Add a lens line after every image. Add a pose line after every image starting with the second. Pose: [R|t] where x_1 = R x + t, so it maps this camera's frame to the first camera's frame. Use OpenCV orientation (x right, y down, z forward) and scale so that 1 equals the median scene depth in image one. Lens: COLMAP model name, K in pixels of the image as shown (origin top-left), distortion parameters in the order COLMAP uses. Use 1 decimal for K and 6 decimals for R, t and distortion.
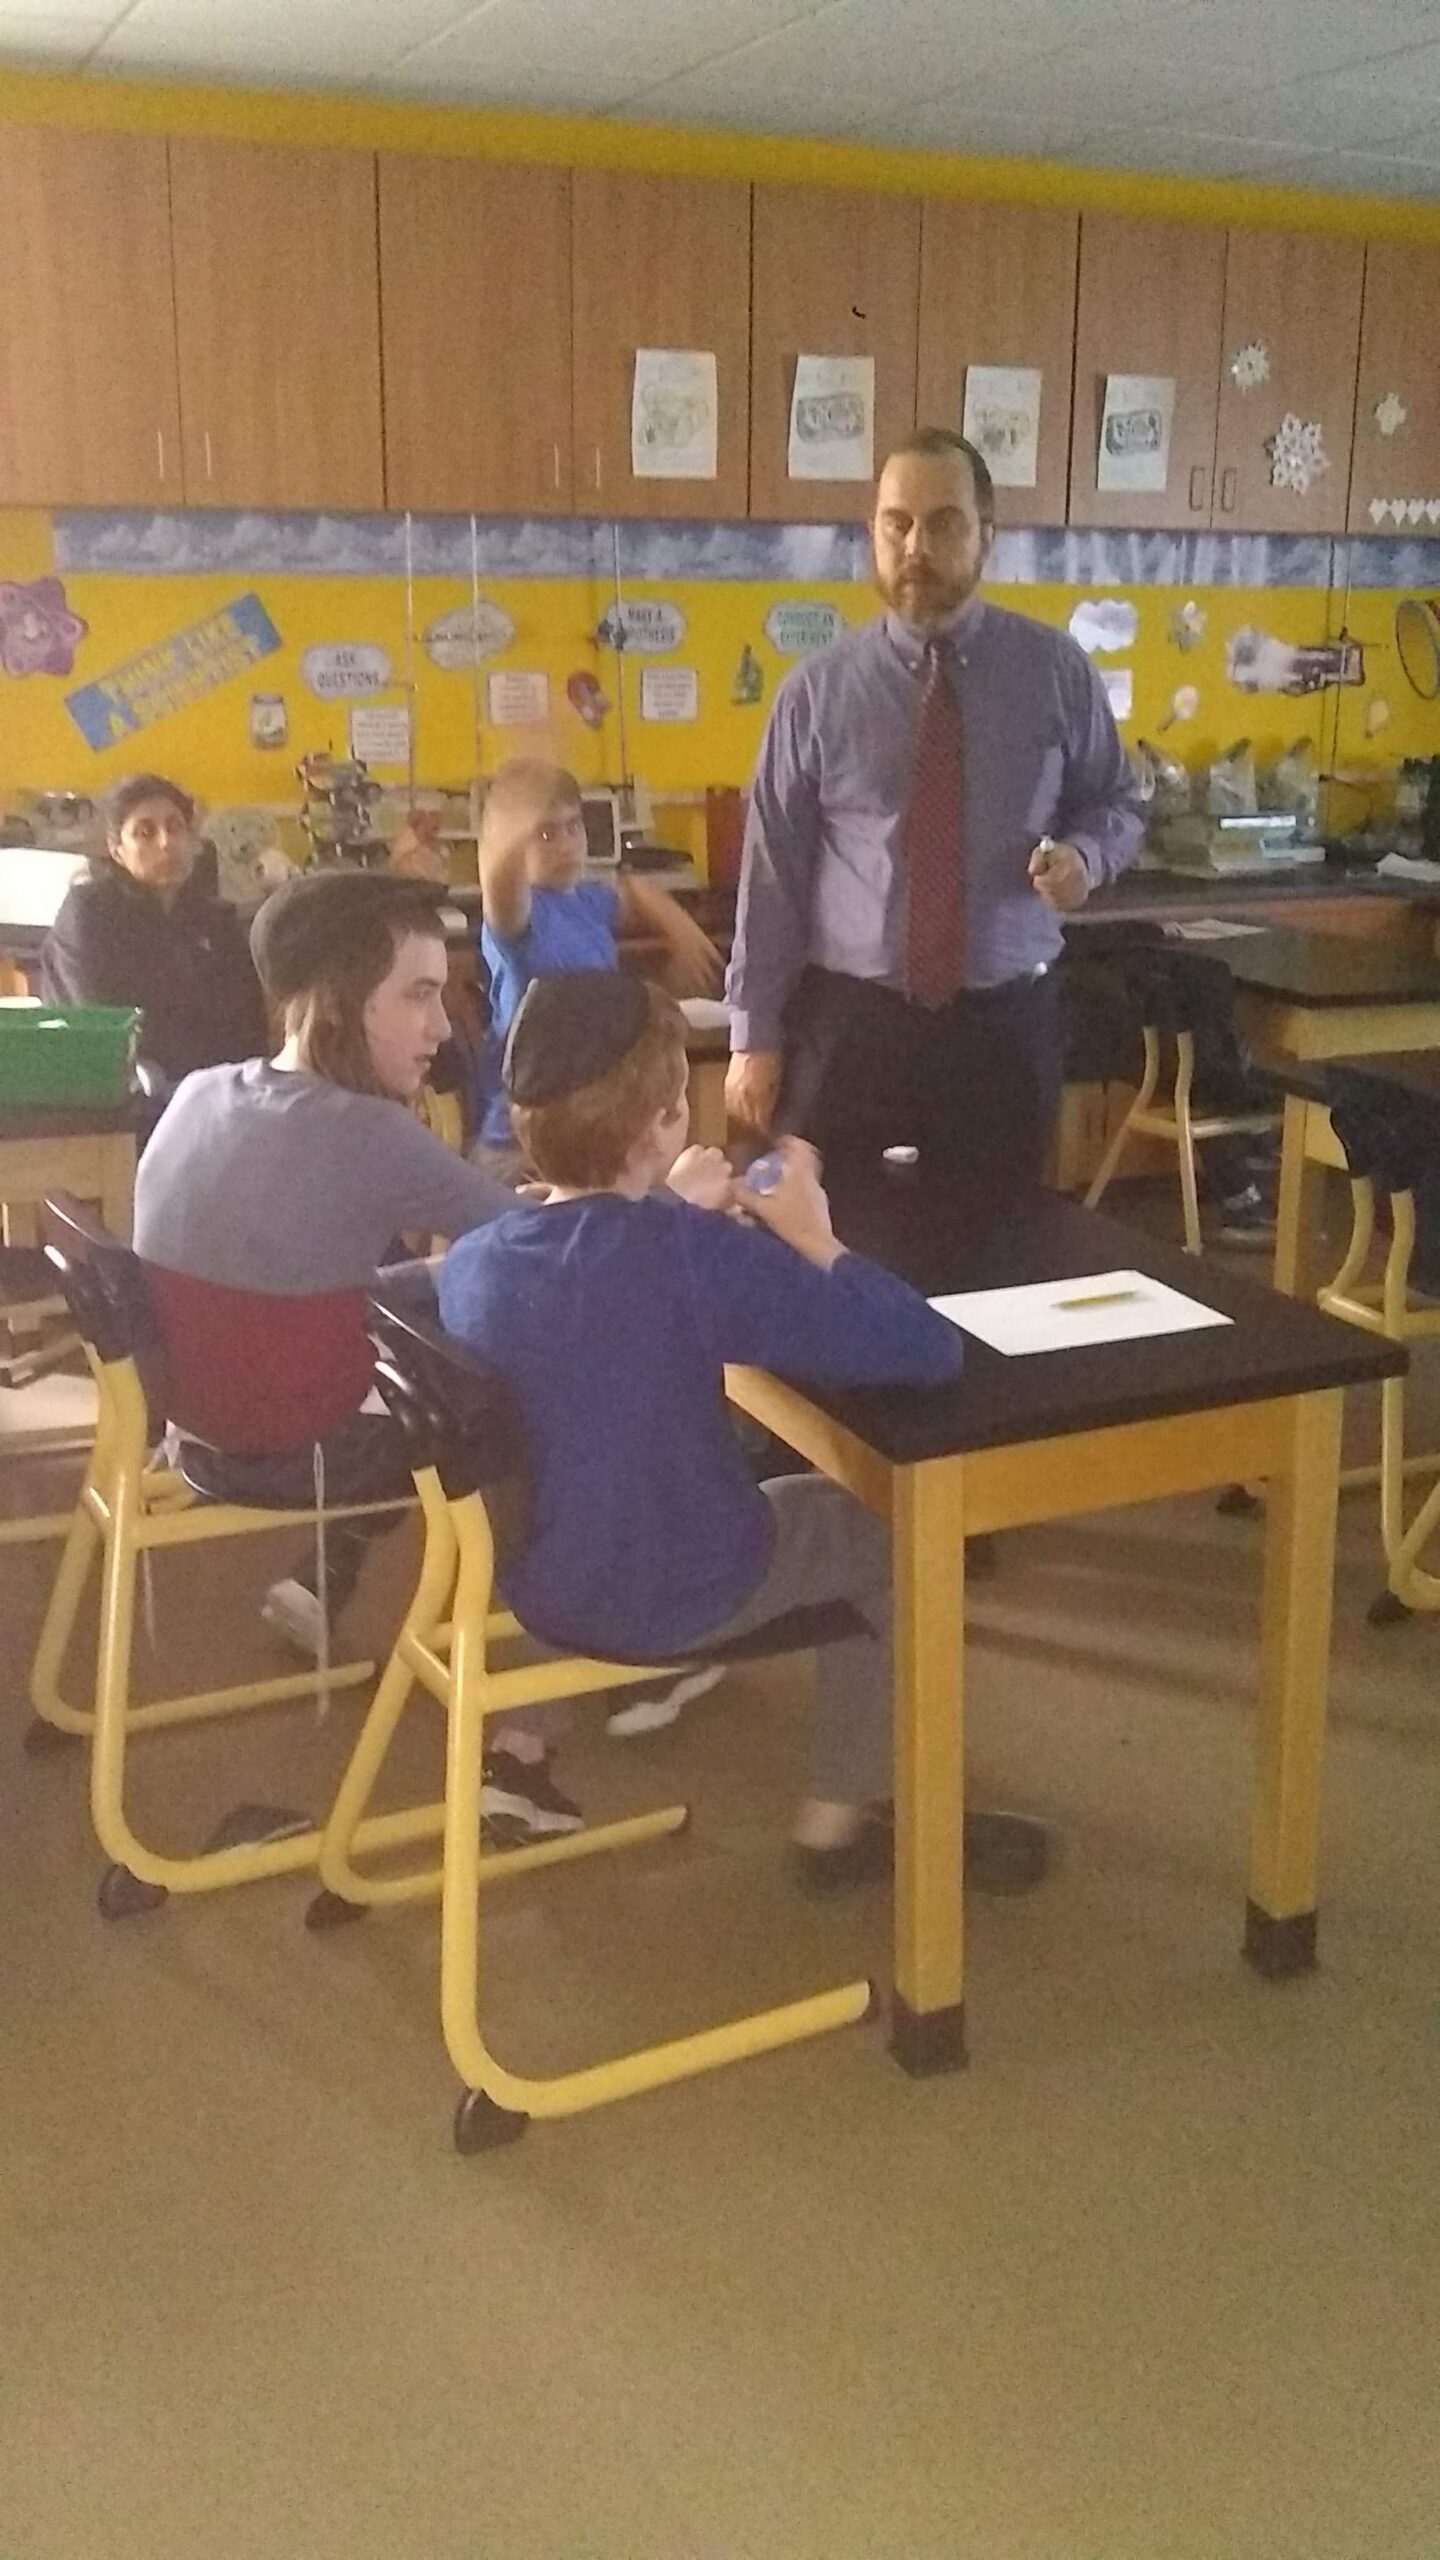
lens RADIAL K [[2300.8, 0, 721.7], [0, 2300.8, 1297.5], [0, 0, 1]] dist [0.029227, -0.149048]
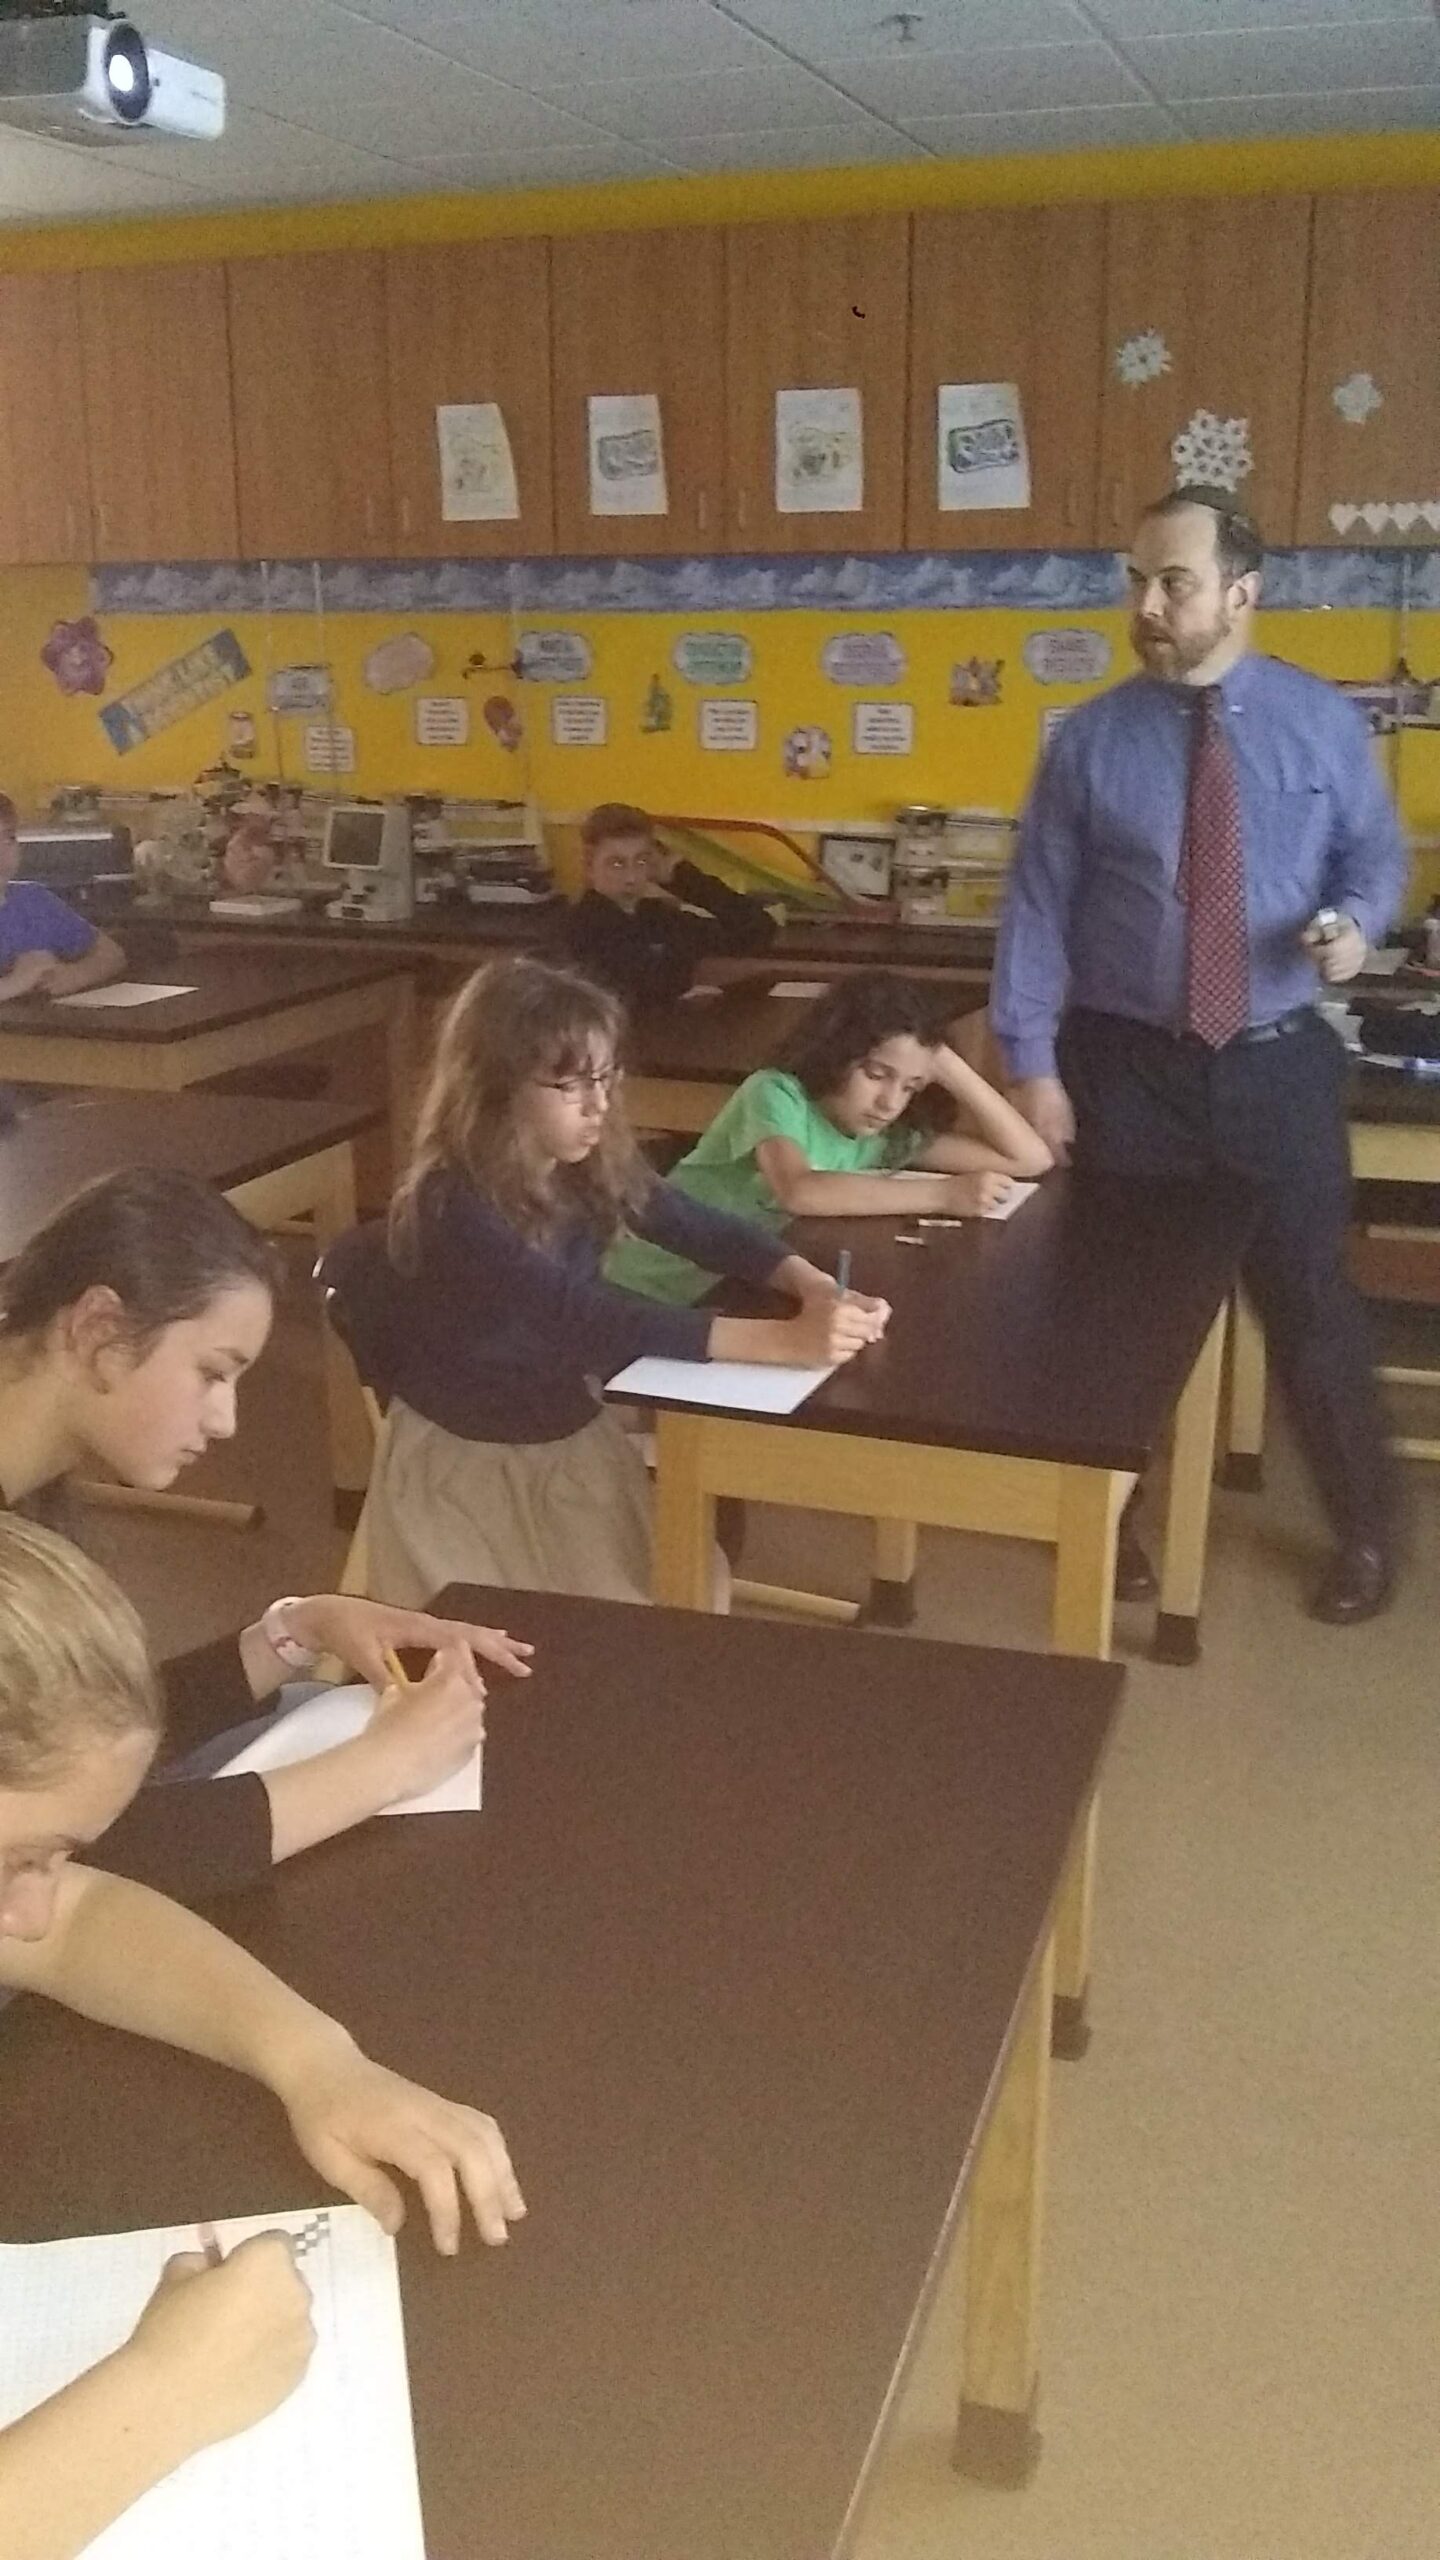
lens RADIAL K [[2300.8, 0, 726.2], [0, 2300.8, 1267.0], [0, 0, 1]] dist [0.029227, -0.149048]
pose [[0.707213, 0.181064, -0.683422, 0.790502], [-0.199539, 0.978469, 0.052747, -0.084573], [0.678258, 0.099066, 0.728115, 0.297241]]
